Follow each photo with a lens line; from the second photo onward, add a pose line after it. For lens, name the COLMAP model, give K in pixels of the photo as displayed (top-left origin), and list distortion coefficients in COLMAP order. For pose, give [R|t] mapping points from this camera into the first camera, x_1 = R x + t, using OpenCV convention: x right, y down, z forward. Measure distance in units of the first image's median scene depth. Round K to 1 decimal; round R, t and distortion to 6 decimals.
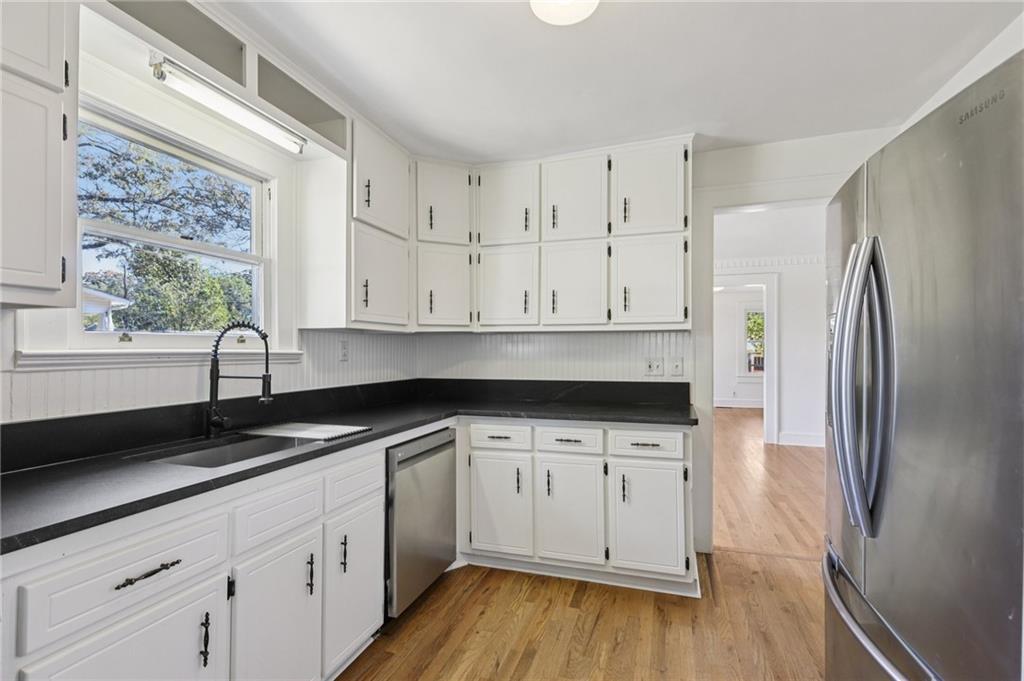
lens RADIAL K [[457.6, 0, 513.0], [0, 457.6, 349.9], [0, 0, 1]] dist [-0.004419, 0.002000]
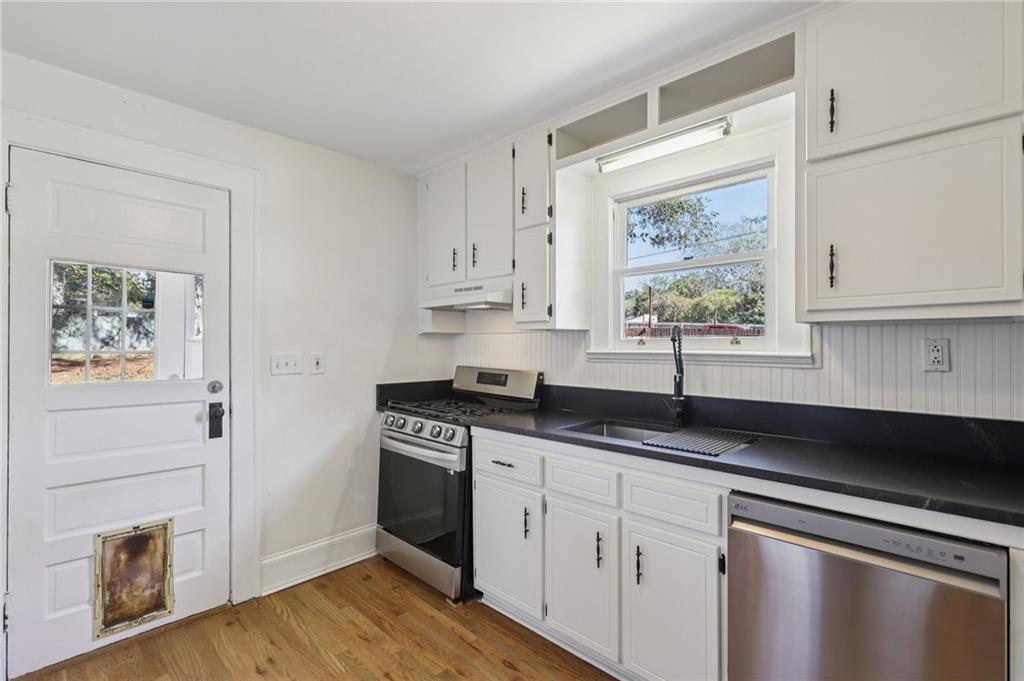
lens RADIAL K [[457.6, 0, 515.4], [0, 457.6, 345.5], [0, 0, 1]] dist [-0.004419, 0.002000]
pose [[-0.416592, -0.003838, -0.909085, 0.432777], [-0.002048, 0.999993, -0.003283, -0.007247], [0.909091, 0.000494, -0.416597, 0.820855]]
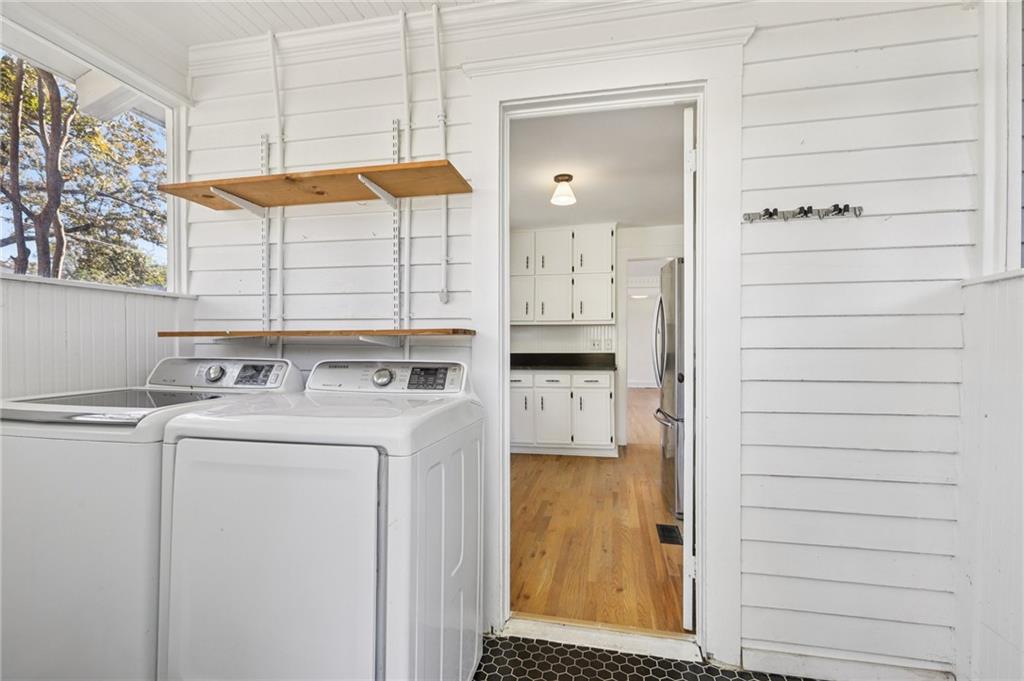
lens RADIAL K [[457.6, 0, 514.4], [0, 457.6, 345.2], [0, 0, 1]] dist [-0.004419, 0.002000]
pose [[0.993003, 0.004049, 0.118022, -0.270338], [-0.003206, 0.999968, -0.007334, 0.063046], [-0.118048, 0.006905, 0.992984, -0.908500]]
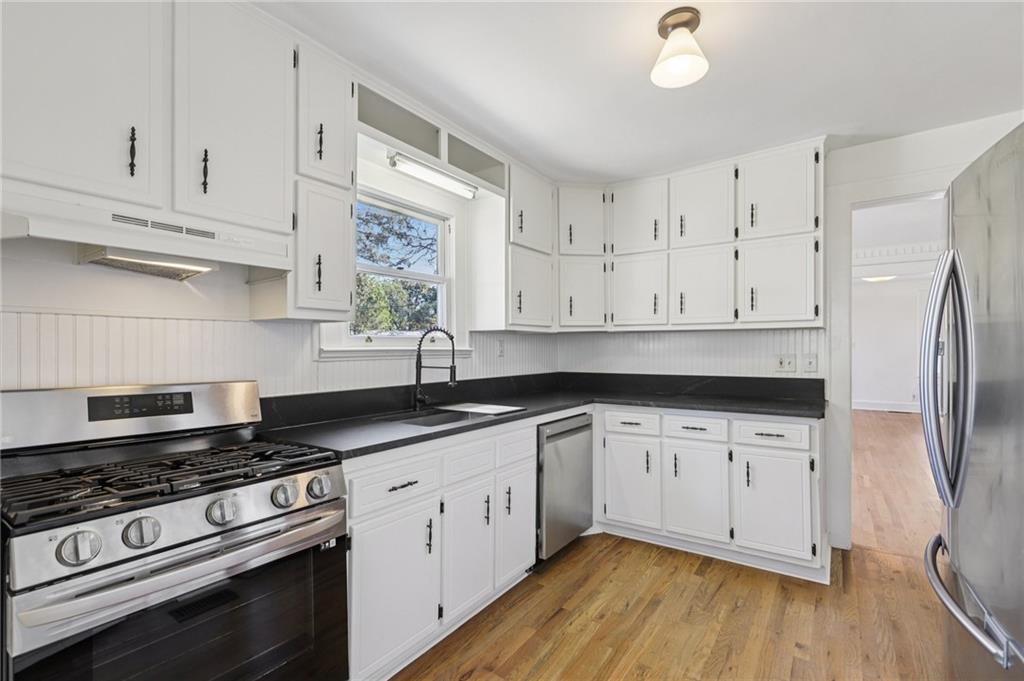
lens RADIAL K [[457.6, 0, 514.4], [0, 457.6, 349.4], [0, 0, 1]] dist [-0.004419, 0.002000]
pose [[0.958859, -0.000791, -0.283881, 0.018006], [0.002257, 0.999986, 0.004837, -0.000497], [0.283873, -0.005278, 0.958847, -0.191770]]
